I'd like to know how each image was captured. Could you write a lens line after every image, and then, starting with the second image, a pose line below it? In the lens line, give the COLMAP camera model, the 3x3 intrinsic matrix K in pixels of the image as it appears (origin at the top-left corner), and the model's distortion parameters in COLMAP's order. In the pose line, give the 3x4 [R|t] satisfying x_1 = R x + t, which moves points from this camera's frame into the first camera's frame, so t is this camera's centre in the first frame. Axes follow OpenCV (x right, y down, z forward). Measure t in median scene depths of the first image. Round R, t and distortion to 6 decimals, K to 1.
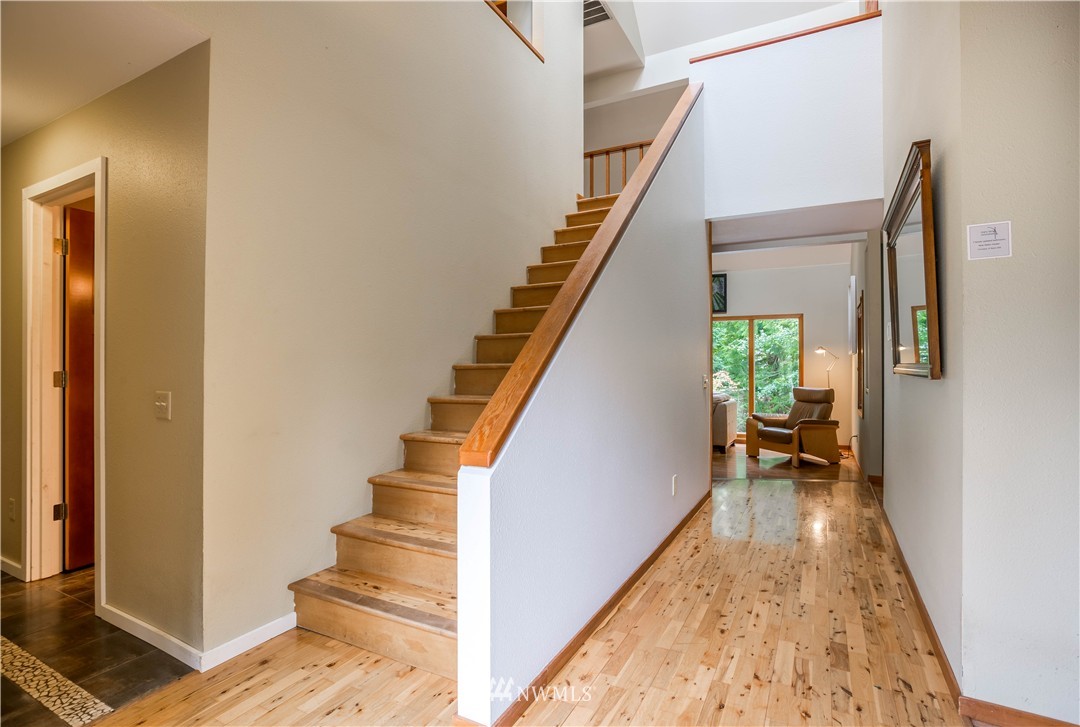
lens RADIAL K [[523.6, 0, 544.0], [0, 523.6, 364.7], [0, 0, 1]] dist [-0.046307, 0.018737]
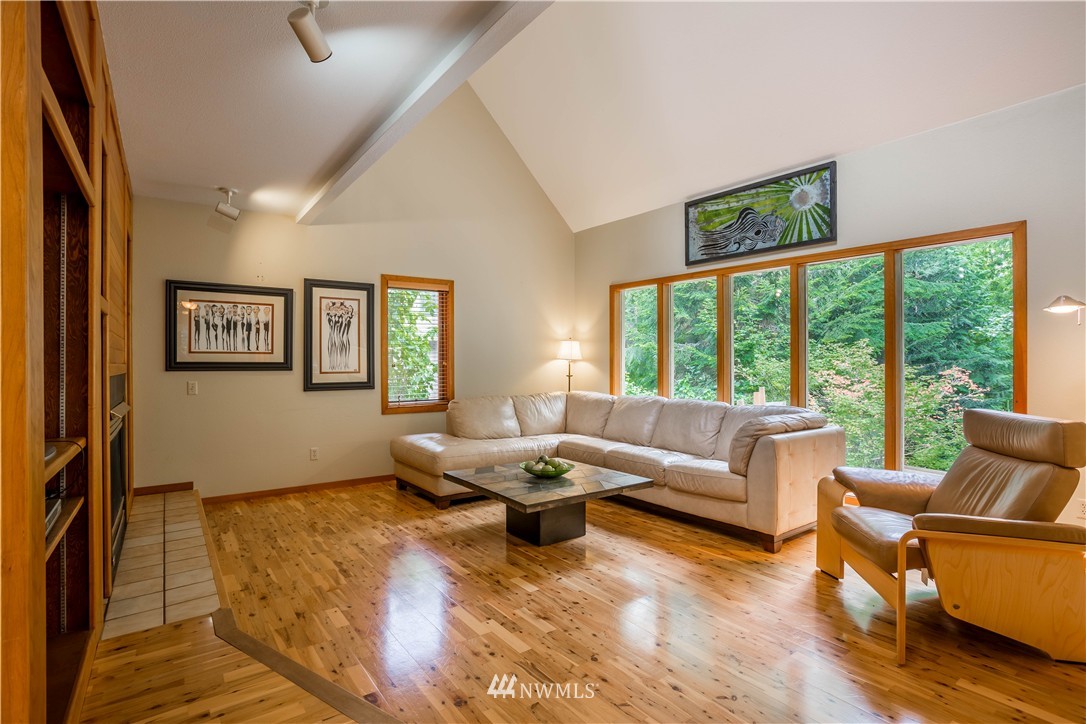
lens RADIAL K [[526.5, 0, 523.9], [0, 526.5, 365.2], [0, 0, 1]] dist [-0.046307, 0.018737]
pose [[0.890295, 0.005731, -0.455348, 0.312795], [-0.001640, 0.999955, 0.009379, 0.008396], [0.455381, -0.007603, 0.890264, 0.447685]]
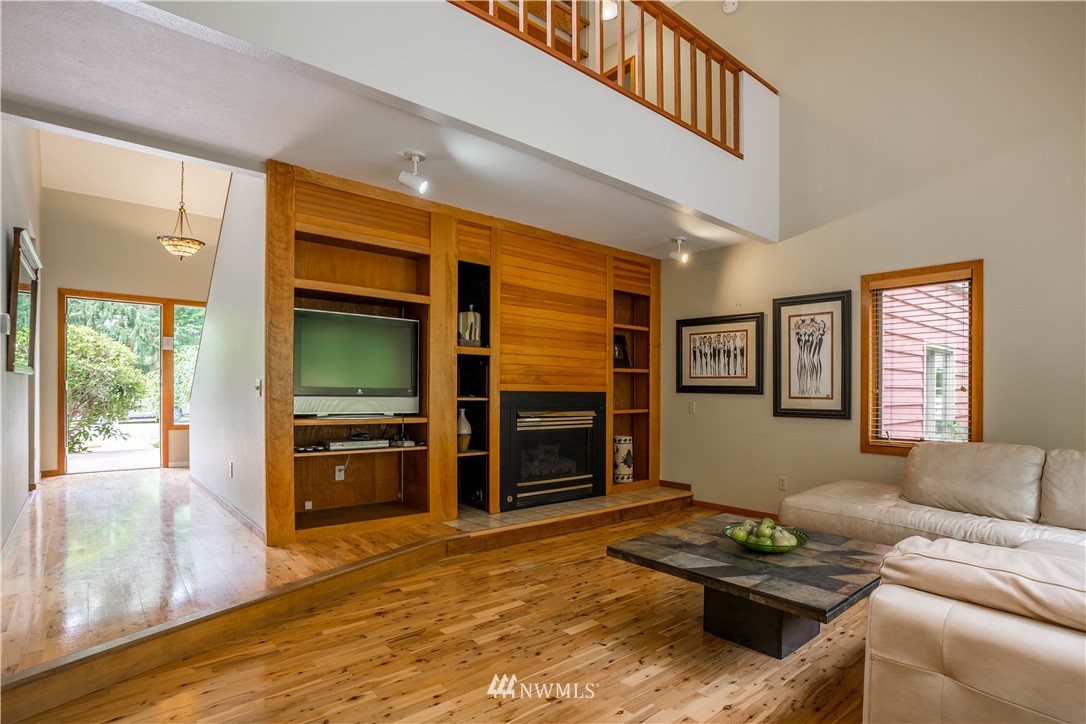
lens RADIAL K [[560.6, 0, 567.9], [0, 560.6, 393.2], [0, 0, 1]] dist [-0.028992, 0.000951]
pose [[-0.349585, 0.005518, -0.936888, 0.461153], [-0.010660, 0.999895, 0.009866, 0.014696], [0.936844, 0.013437, -0.349490, 0.842423]]
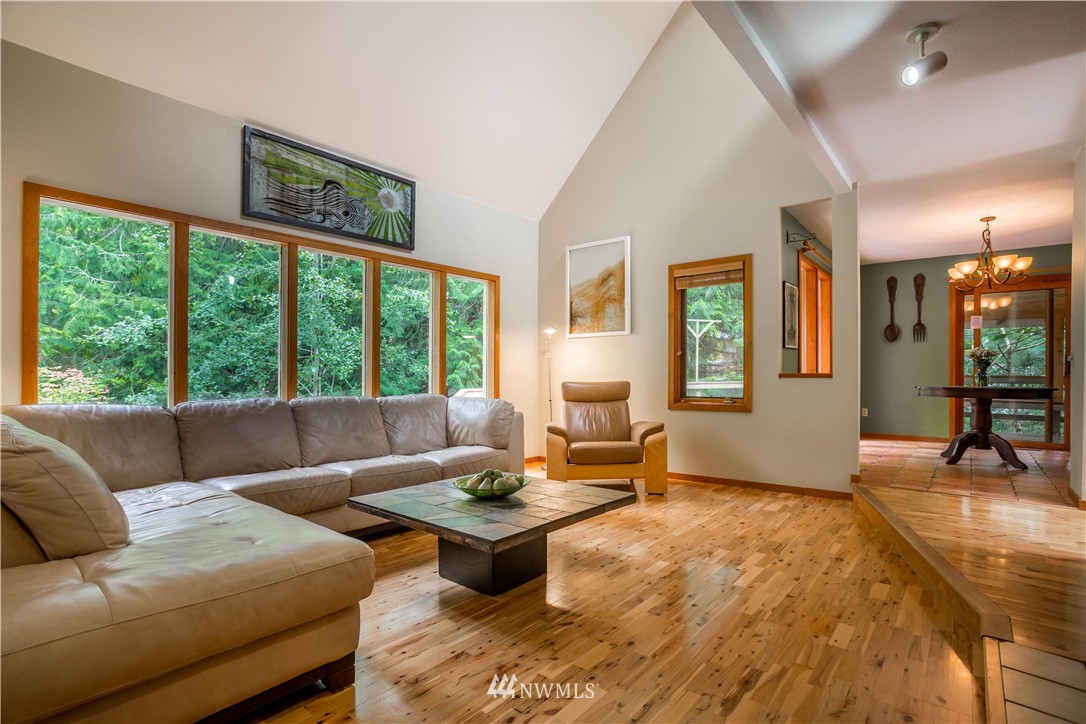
lens RADIAL K [[526.5, 0, 565.5], [0, 526.5, 372.8], [0, 0, 1]] dist [-0.046307, 0.018737]
pose [[0.184855, -0.000209, 0.982766, -0.167713], [-0.000091, 1.000000, 0.000230, 0.028984], [-0.982766, -0.000132, 0.184855, 0.736743]]
